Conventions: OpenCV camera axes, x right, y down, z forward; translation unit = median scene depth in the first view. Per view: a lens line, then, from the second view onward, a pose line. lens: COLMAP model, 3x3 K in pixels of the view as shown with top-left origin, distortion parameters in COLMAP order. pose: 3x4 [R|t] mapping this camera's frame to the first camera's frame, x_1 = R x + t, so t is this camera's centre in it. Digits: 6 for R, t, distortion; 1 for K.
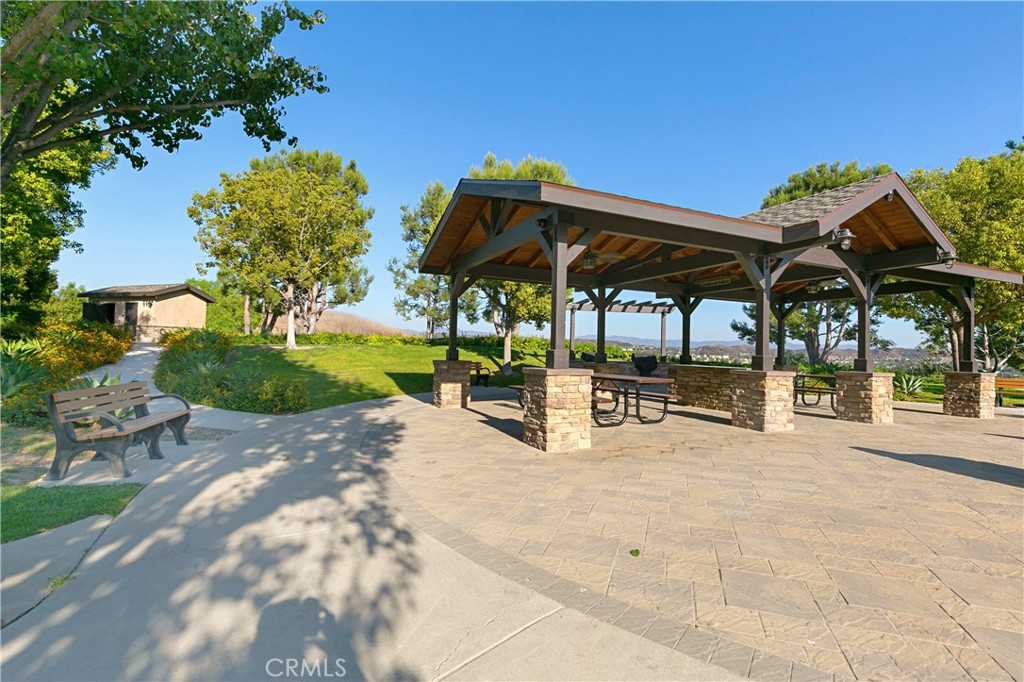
lens RADIAL K [[486.6, 0, 512.7], [0, 486.6, 343.5], [0, 0, 1]] dist [-0.001363, -0.000107]
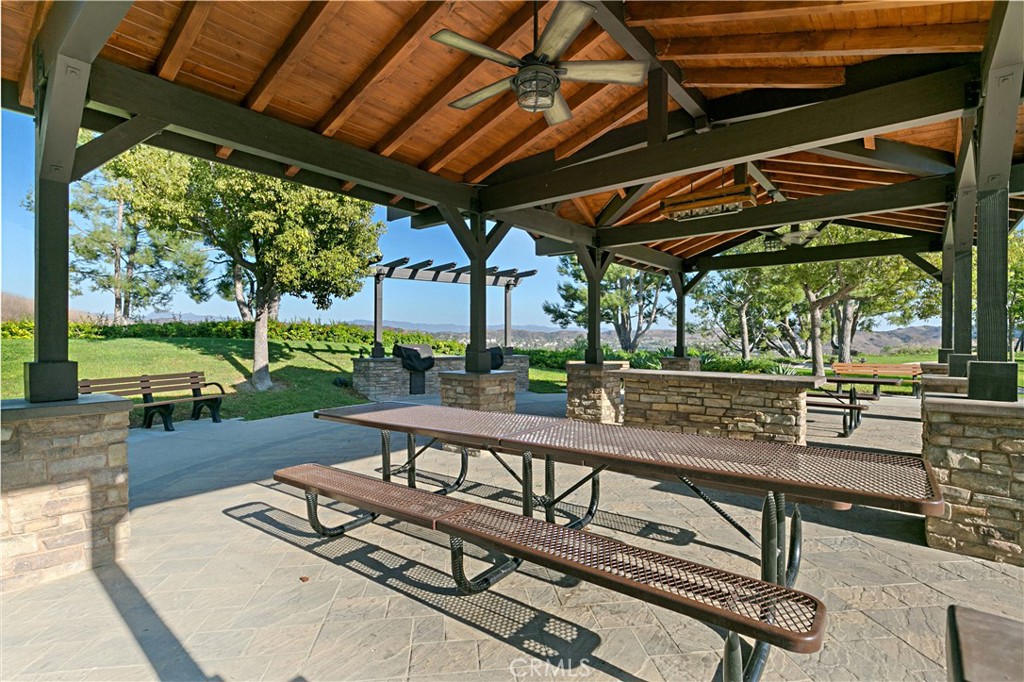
lens RADIAL K [[506.3, 0, 517.9], [0, 506.3, 344.7], [0, 0, 1]] dist [-0.000956, -0.000146]
pose [[0.895093, -0.025558, 0.445147, -0.005077], [0.011371, 0.999340, 0.034511, -0.002804], [-0.445735, -0.025829, 0.894792, 0.314659]]
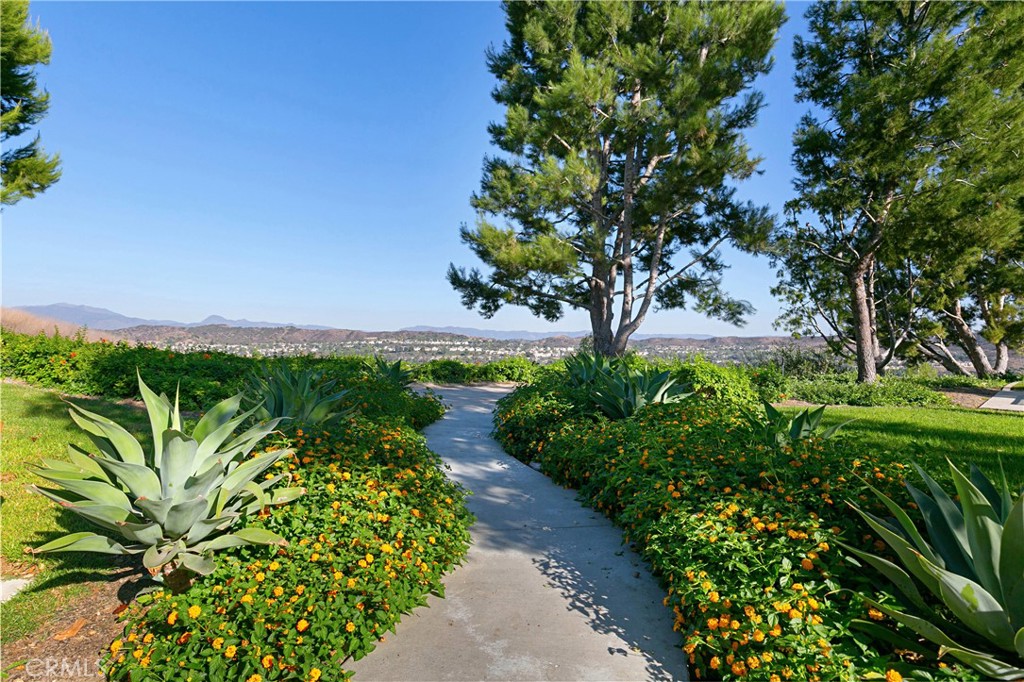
lens RADIAL K [[594.4, 0, 510.2], [0, 594.4, 345.1], [0, 0, 1]] dist [-0.005316, -0.001136]
pose [[0.951216, -0.017151, 0.308048, 0.527561], [0.012379, 0.999771, 0.017440, 0.028877], [-0.308277, -0.012776, 0.951211, 0.716609]]
